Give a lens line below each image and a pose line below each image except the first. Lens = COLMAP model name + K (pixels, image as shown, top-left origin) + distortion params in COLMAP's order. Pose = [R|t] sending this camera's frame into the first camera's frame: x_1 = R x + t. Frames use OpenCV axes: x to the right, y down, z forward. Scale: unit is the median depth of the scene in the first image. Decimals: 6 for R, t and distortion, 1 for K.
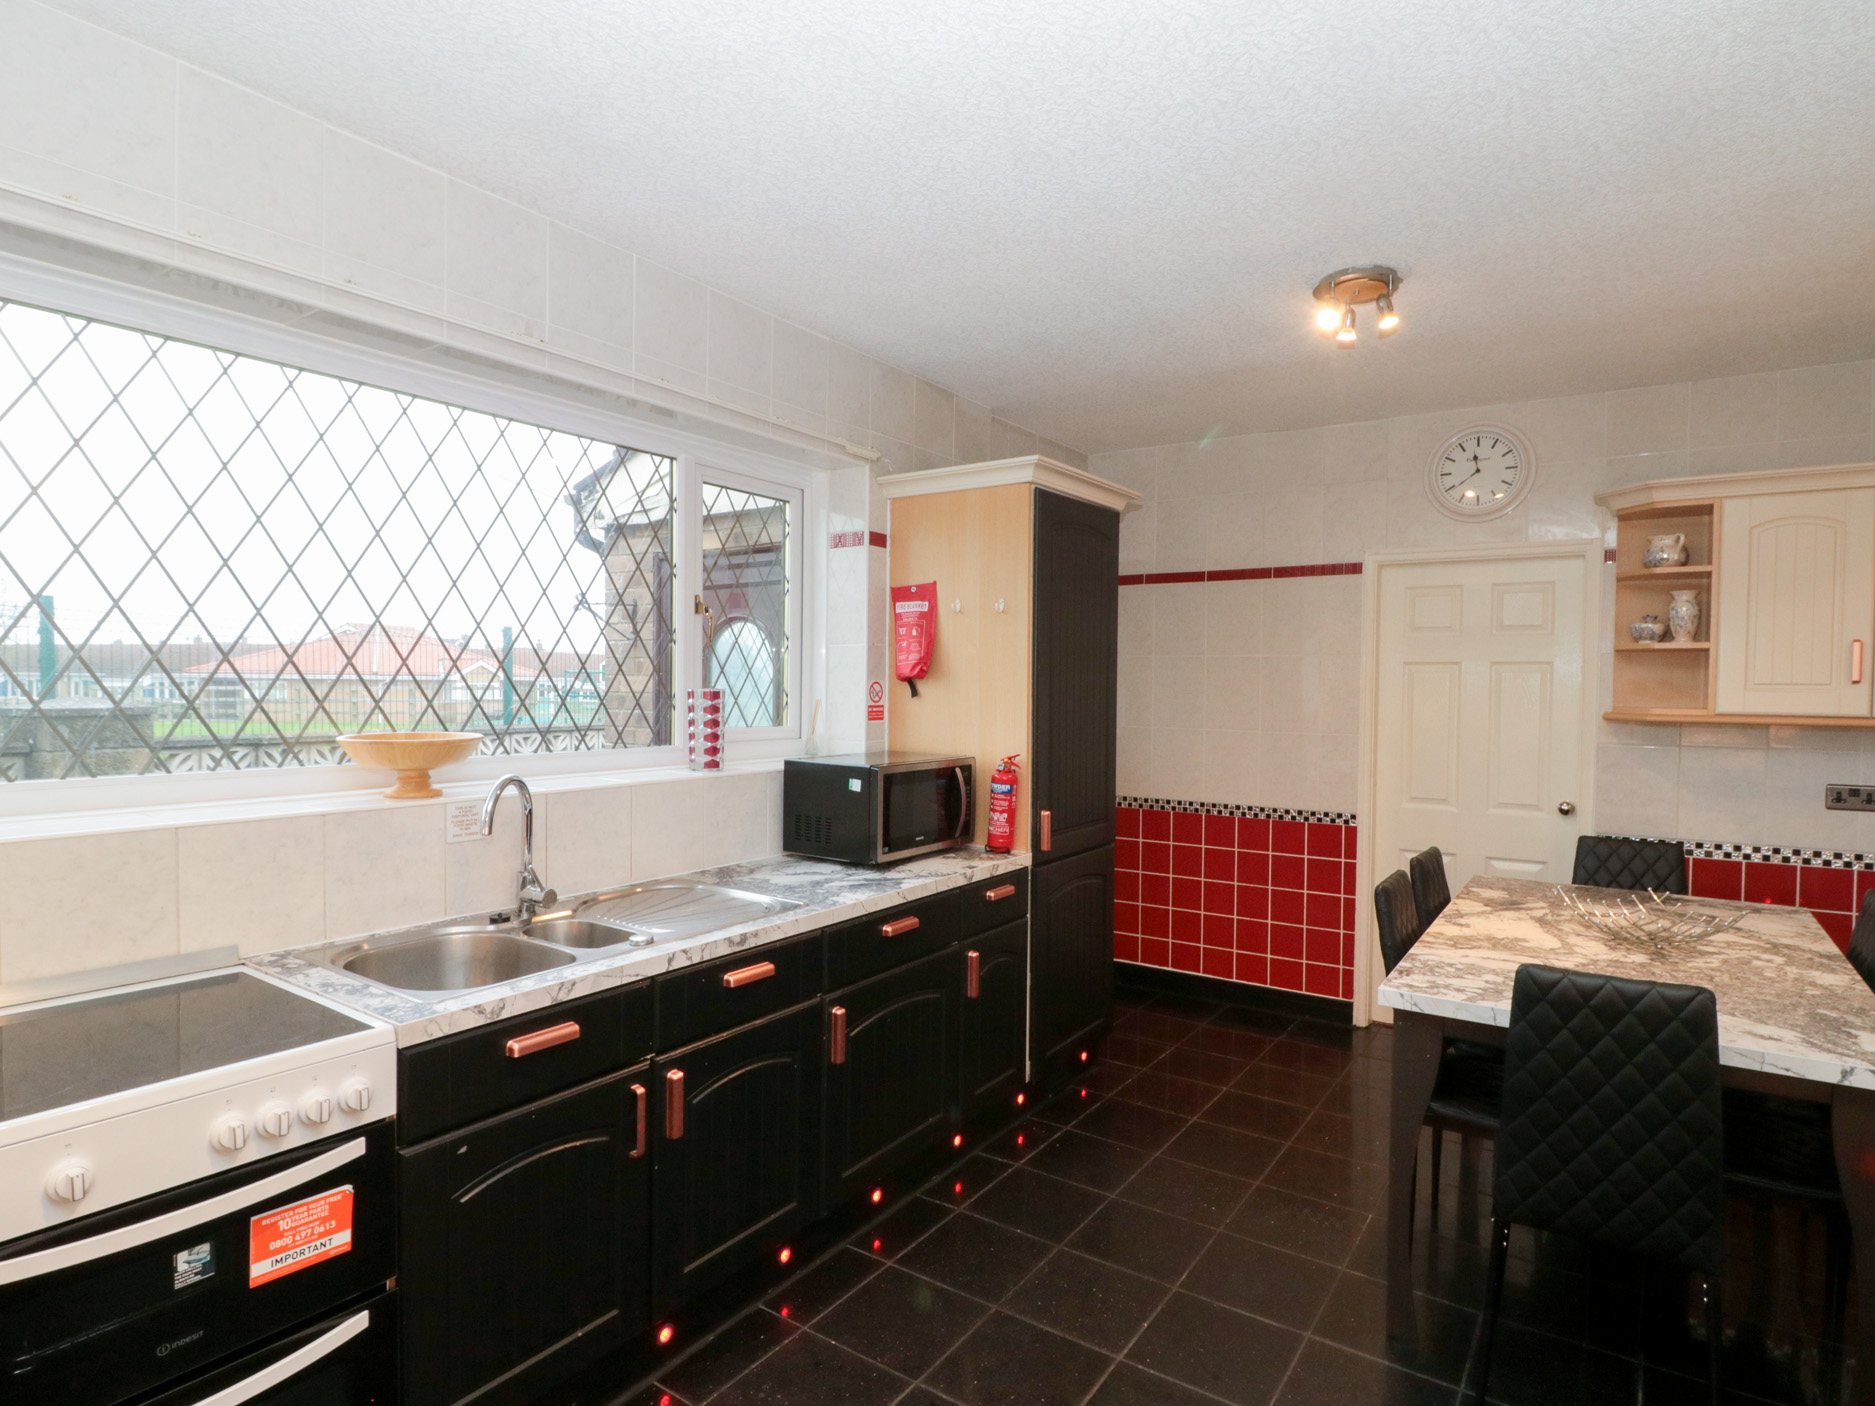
lens RADIAL K [[1020.6, 0, 940.2], [0, 1020.6, 716.6], [0, 0, 1]] dist [-0.000192, -0.002480]
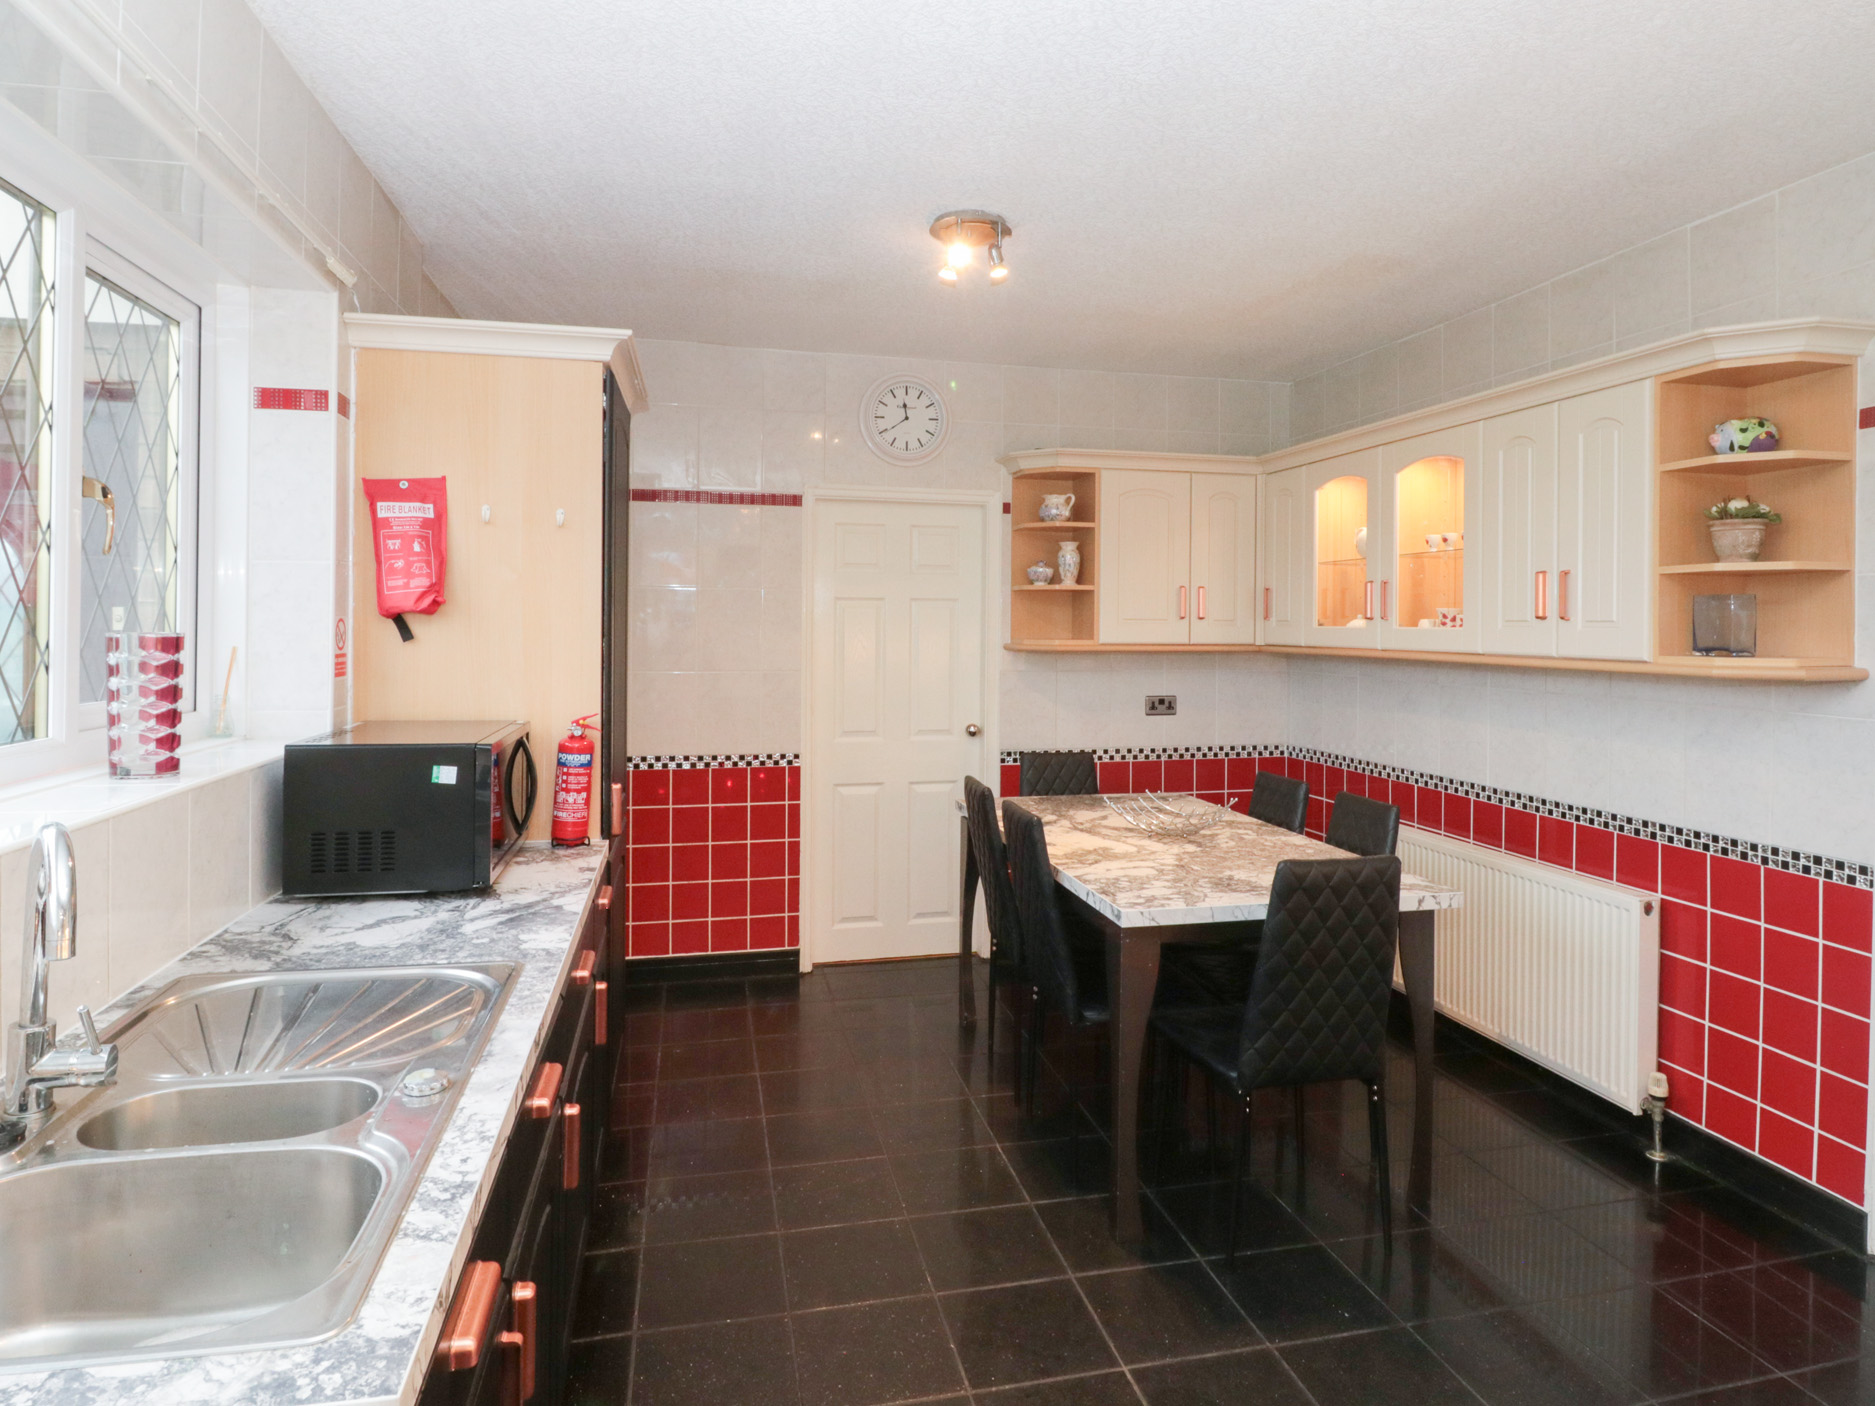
lens RADIAL K [[1109.3, 0, 946.9], [0, 1109.3, 631.7], [0, 0, 1]] dist [0.001871, -0.002755]
pose [[0.670901, -0.010284, 0.741476, -0.339564], [0.022705, 0.999720, -0.006678, -0.011975], [-0.741199, 0.021316, 0.670947, 0.227231]]
